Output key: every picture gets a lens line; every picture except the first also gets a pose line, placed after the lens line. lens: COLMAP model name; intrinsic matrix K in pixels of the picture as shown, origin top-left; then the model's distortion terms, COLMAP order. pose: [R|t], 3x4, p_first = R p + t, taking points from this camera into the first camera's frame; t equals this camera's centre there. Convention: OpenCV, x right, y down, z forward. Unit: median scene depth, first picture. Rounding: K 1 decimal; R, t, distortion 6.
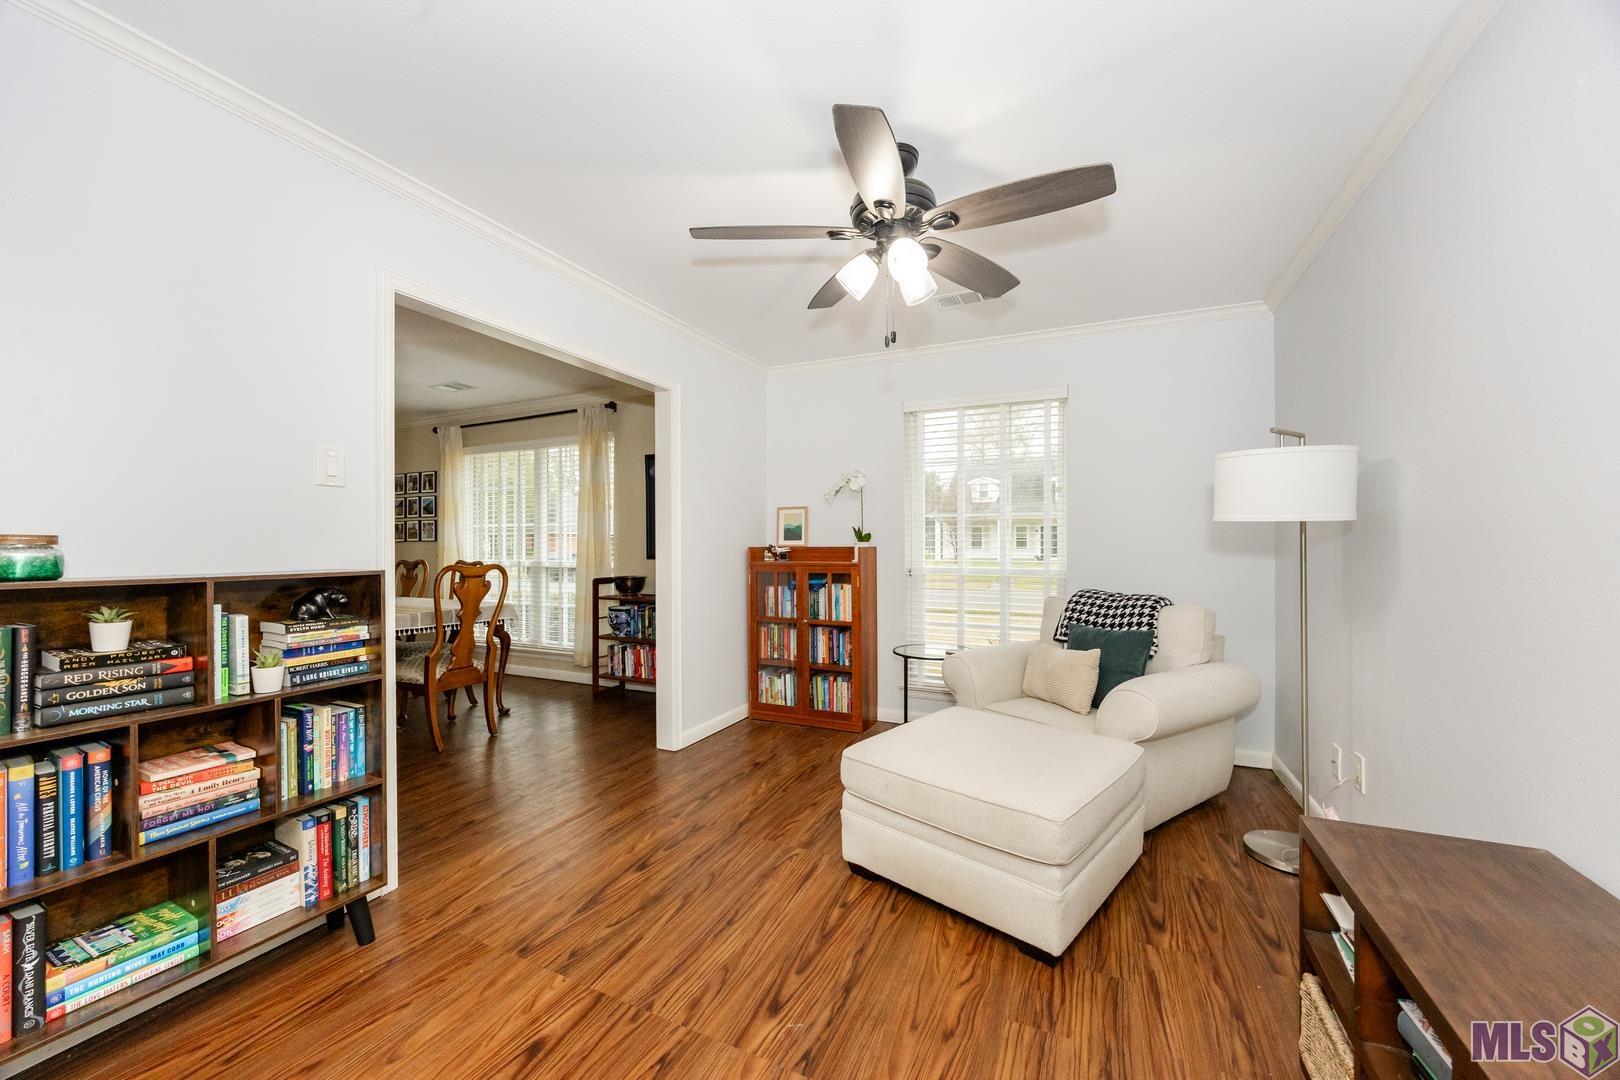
lens RADIAL K [[635.8, 0, 812.0], [0, 635.8, 547.5], [0, 0, 1]] dist [-0.003210, -0.000328]
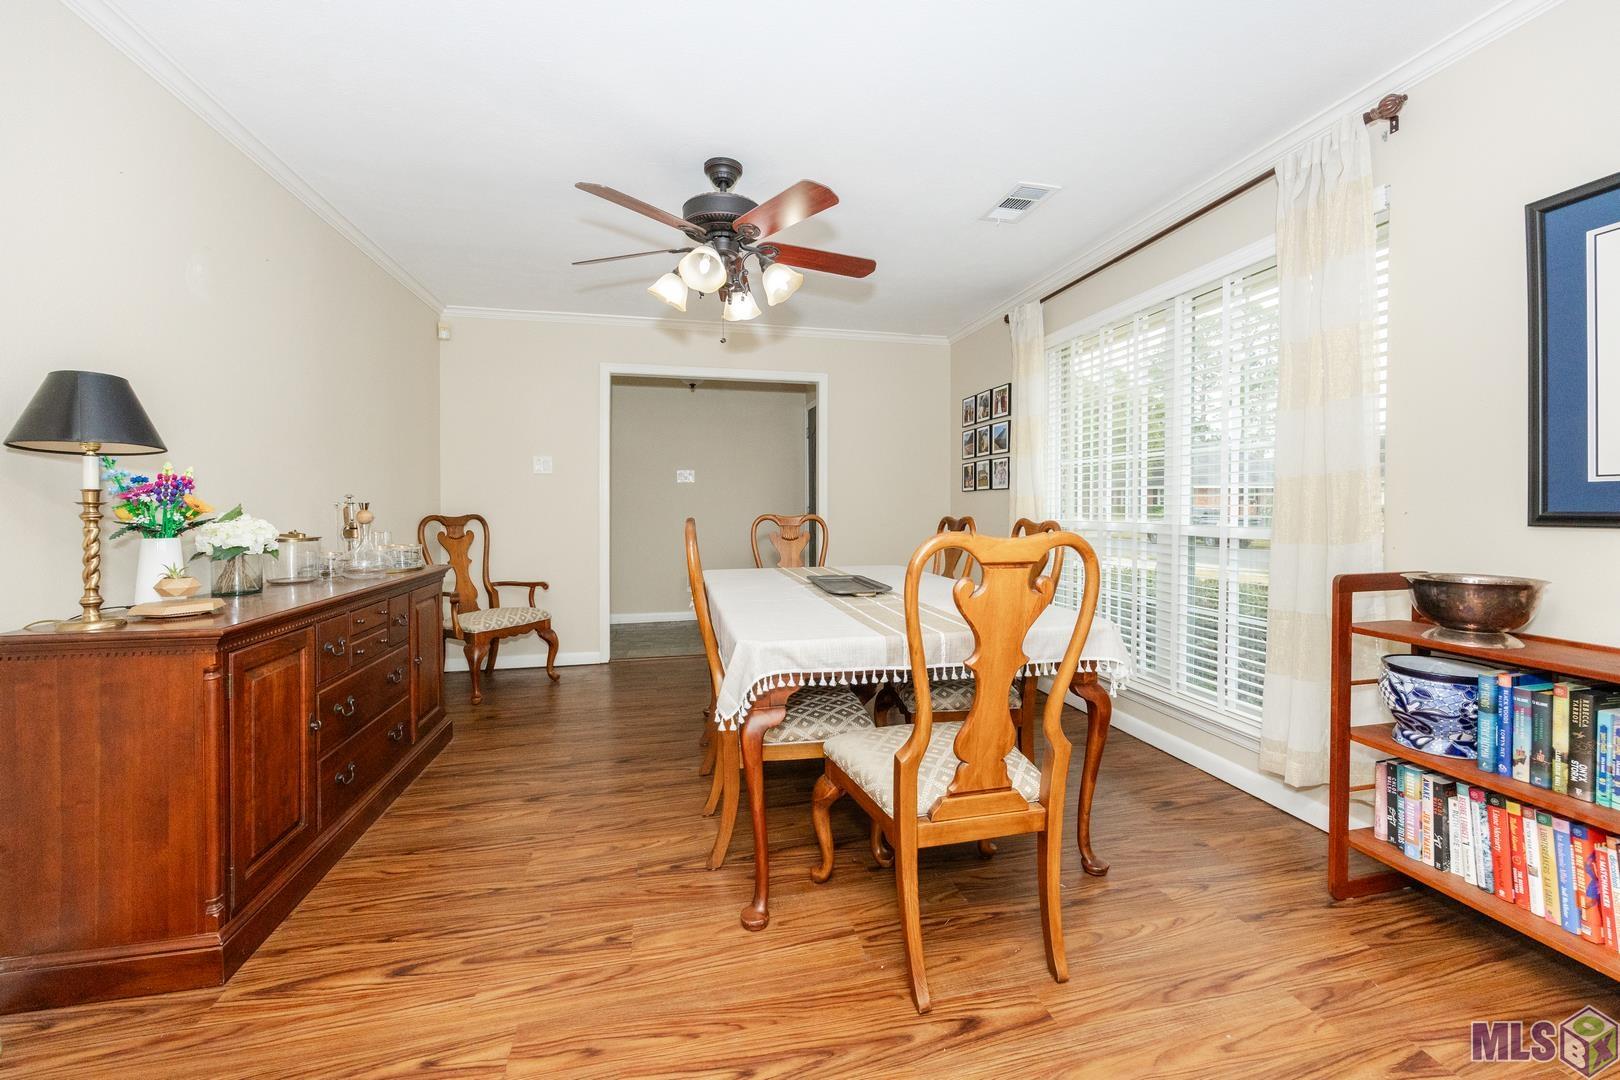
lens RADIAL K [[635.8, 0, 826.5], [0, 635.8, 509.6], [0, 0, 1]] dist [-0.003210, -0.000328]
pose [[0.632666, 0.009400, -0.774368, -0.244011], [-0.004208, 0.999953, 0.008701, 0.008708], [0.774413, -0.002246, 0.632676, 0.533558]]
